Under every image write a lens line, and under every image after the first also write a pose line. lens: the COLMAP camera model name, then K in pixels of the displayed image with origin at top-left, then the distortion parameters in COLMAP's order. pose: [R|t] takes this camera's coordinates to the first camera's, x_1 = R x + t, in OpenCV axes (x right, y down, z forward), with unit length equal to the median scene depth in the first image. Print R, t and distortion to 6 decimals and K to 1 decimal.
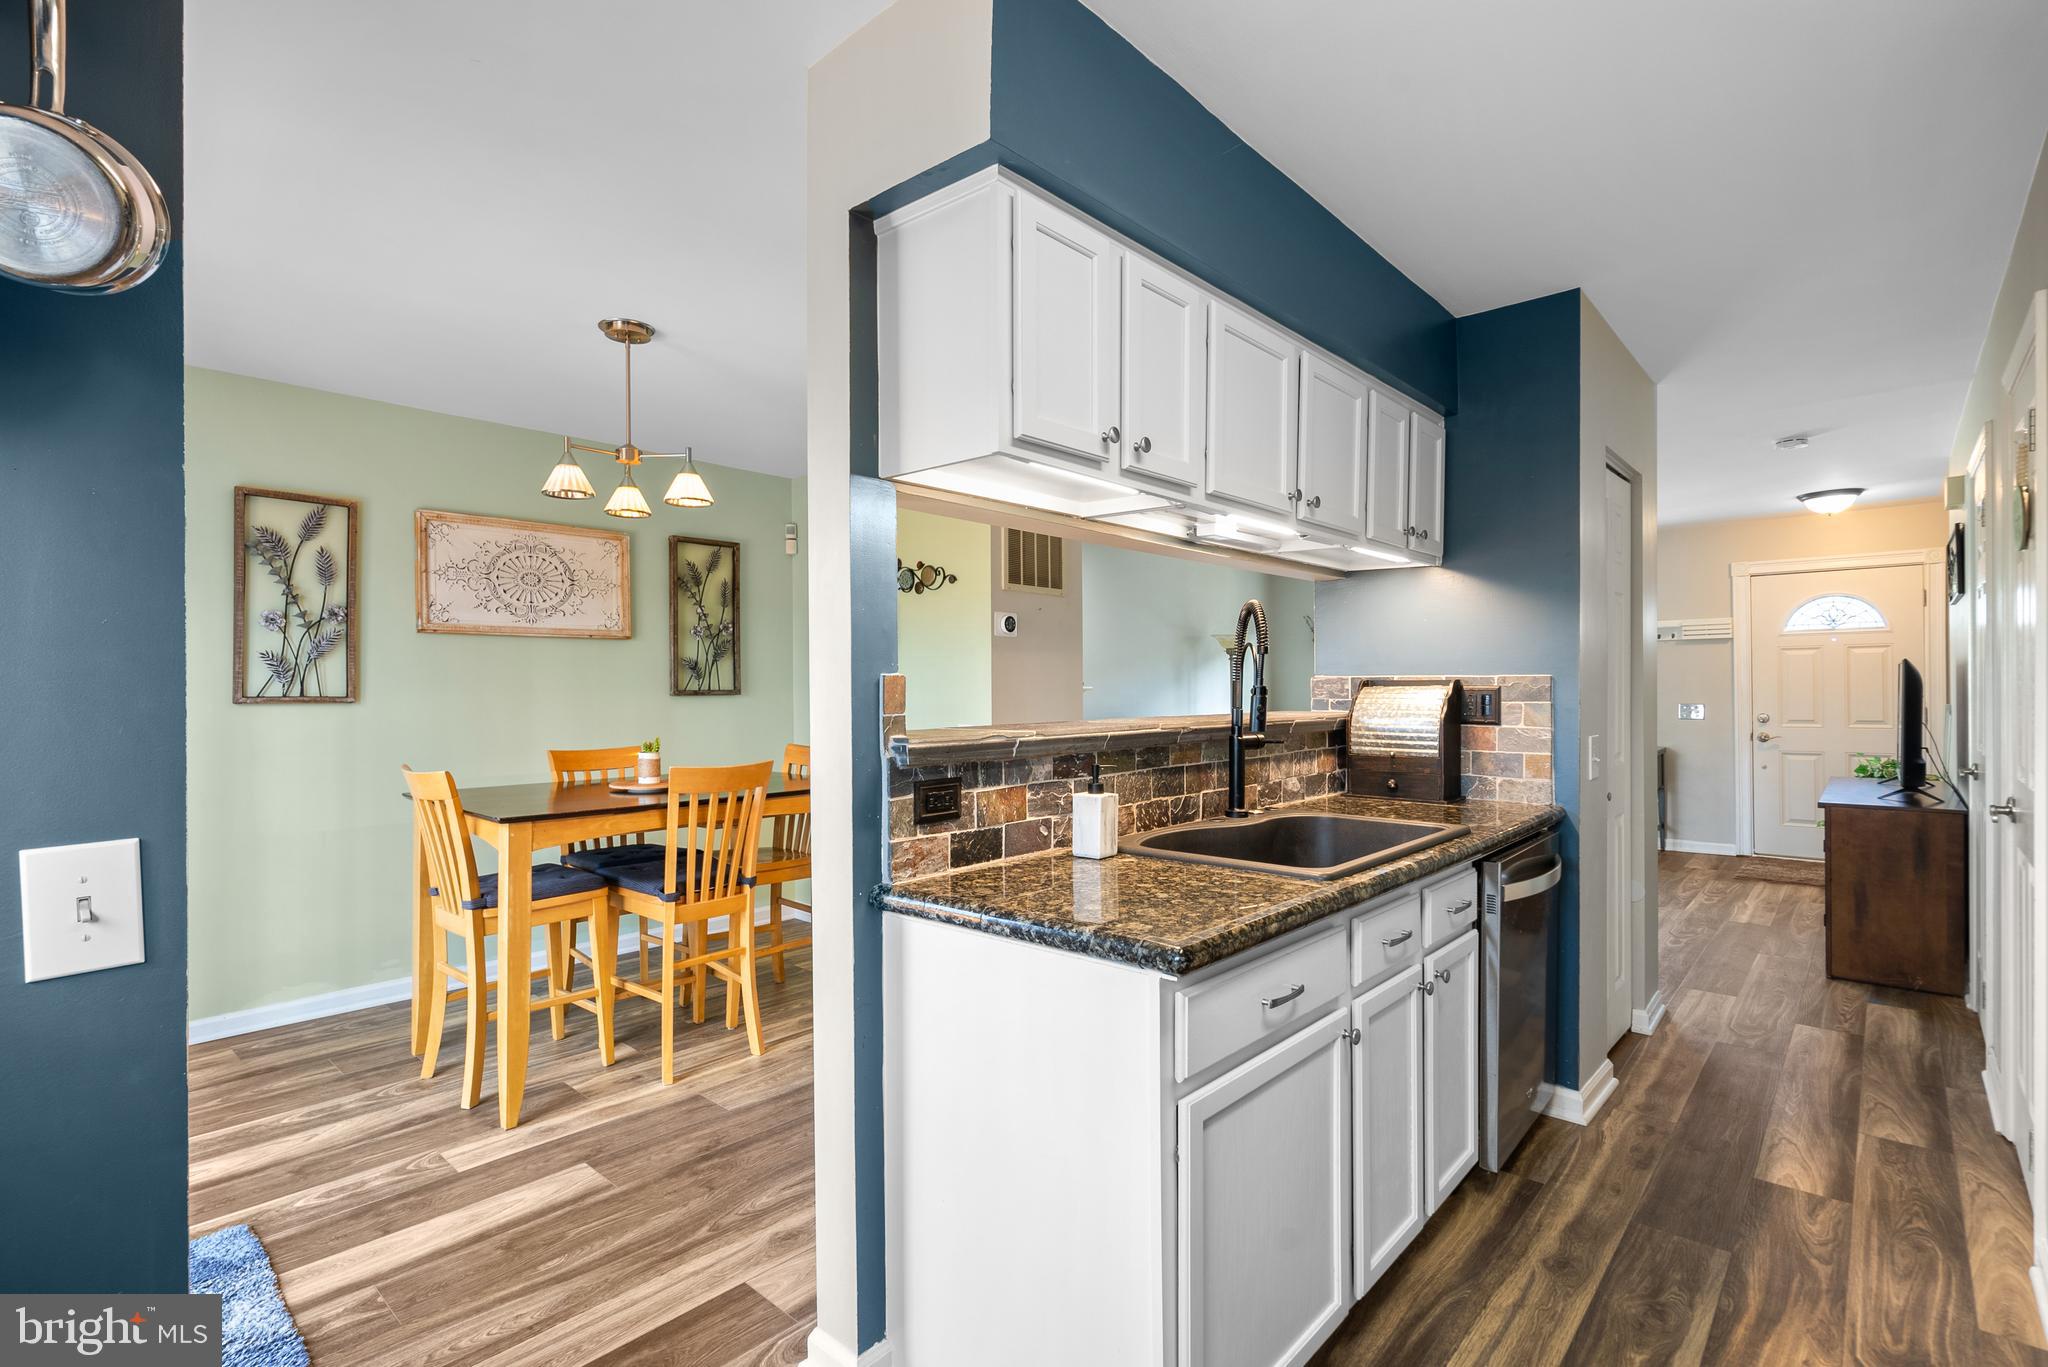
lens RADIAL K [[953.8, 0, 1024.0], [0, 953.8, 683.5], [0, 0, 1]] dist [-0.002106, -0.000023]
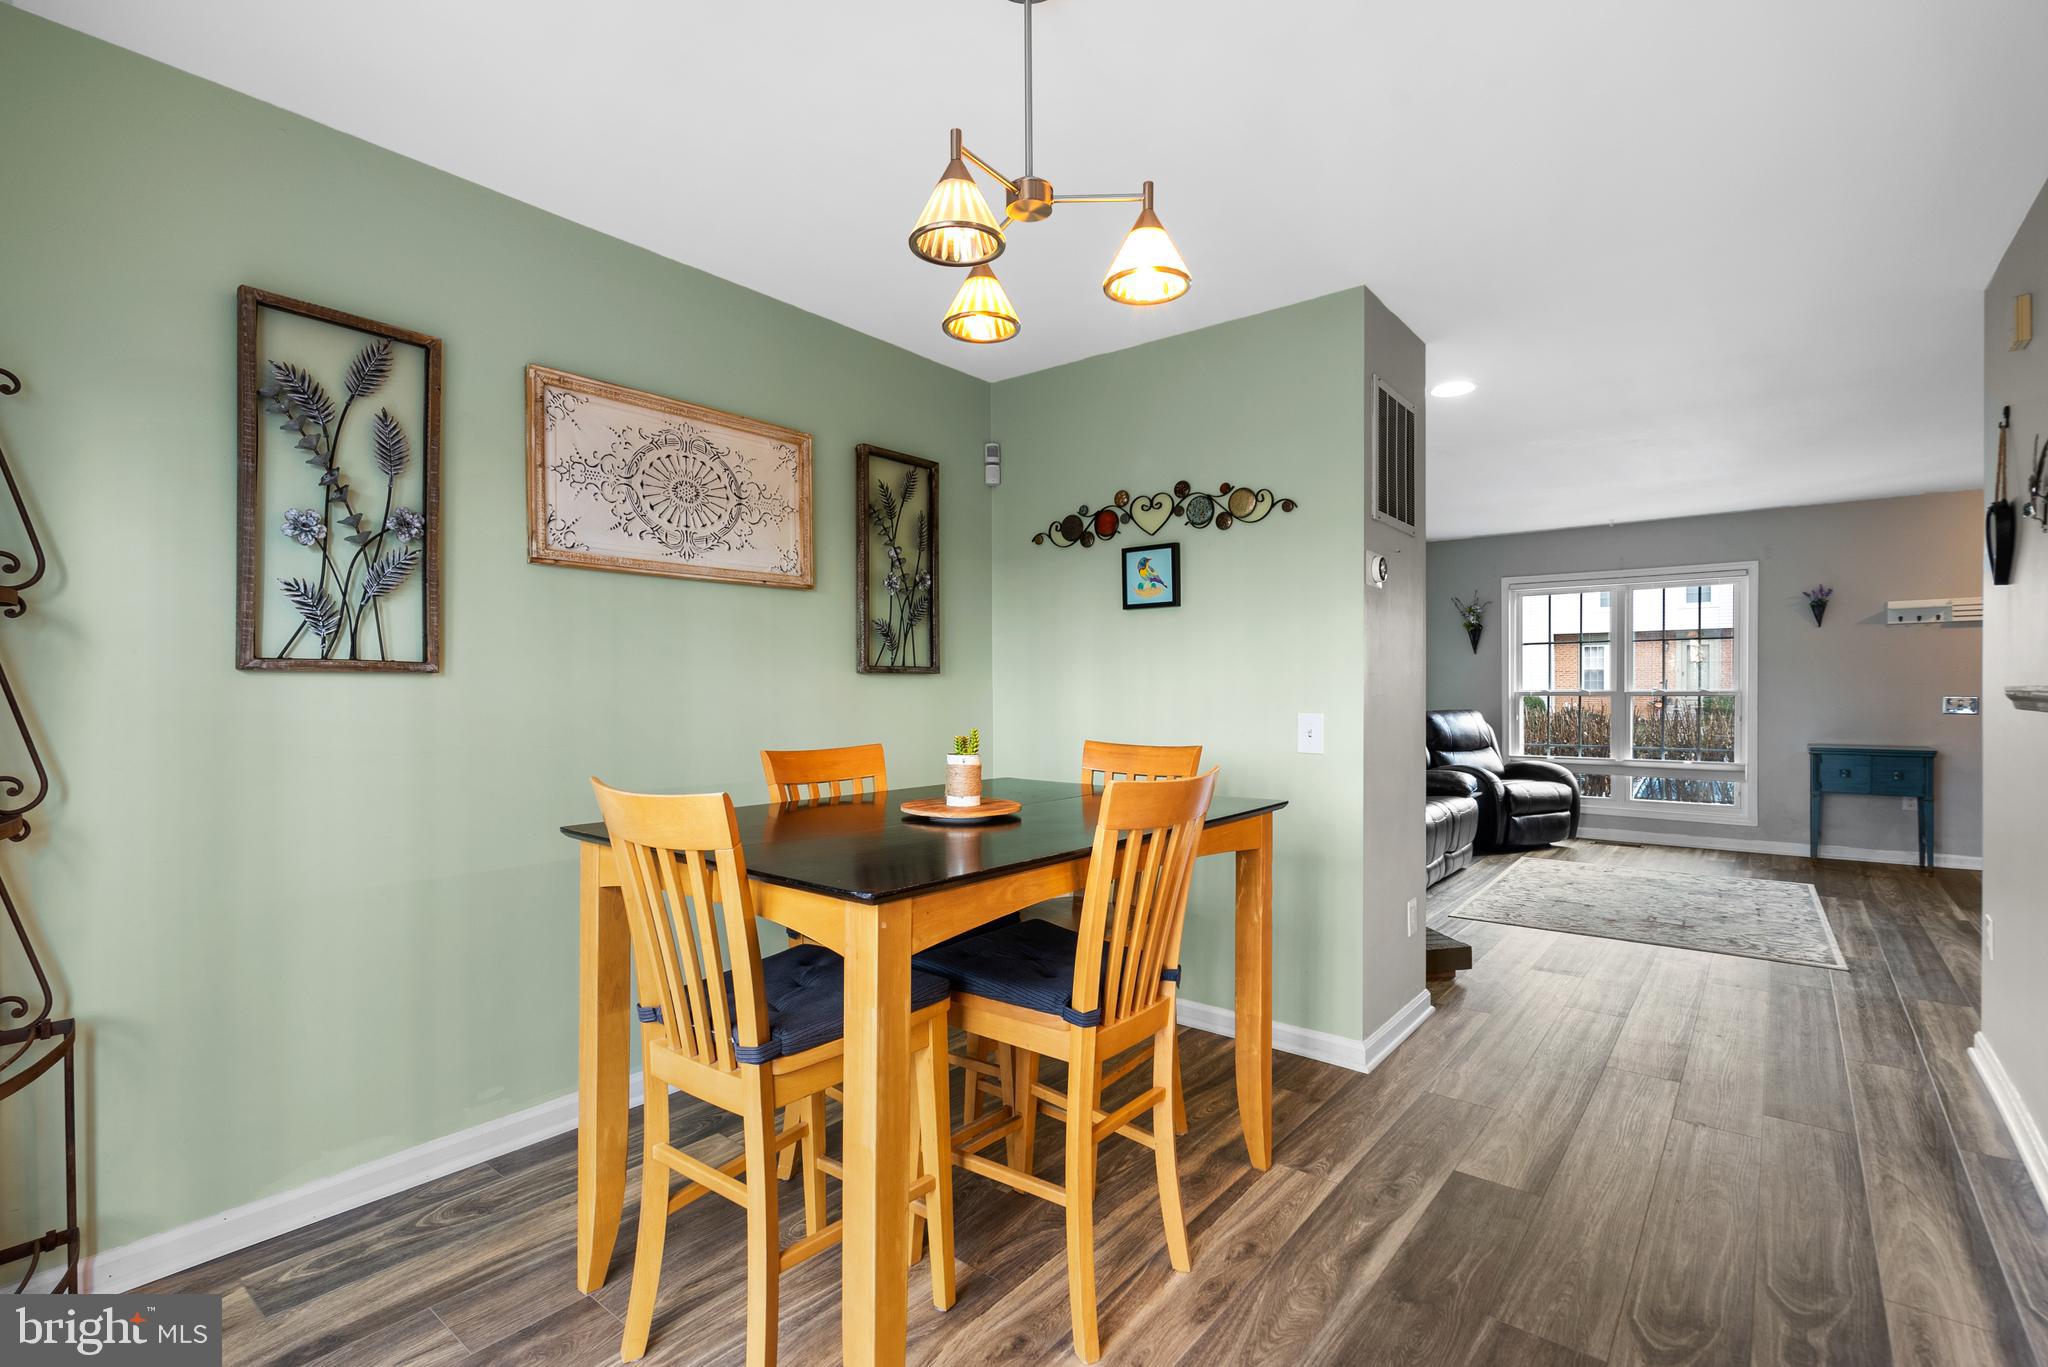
lens RADIAL K [[938.3, 0, 1022.3], [0, 938.3, 694.6], [0, 0, 1]] dist [-0.002569, 0.000200]
pose [[0.998524, 0.002221, 0.054265, -0.364510], [-0.002745, 0.999950, 0.009595, 0.027310], [-0.054241, -0.009730, 0.998480, 0.386042]]
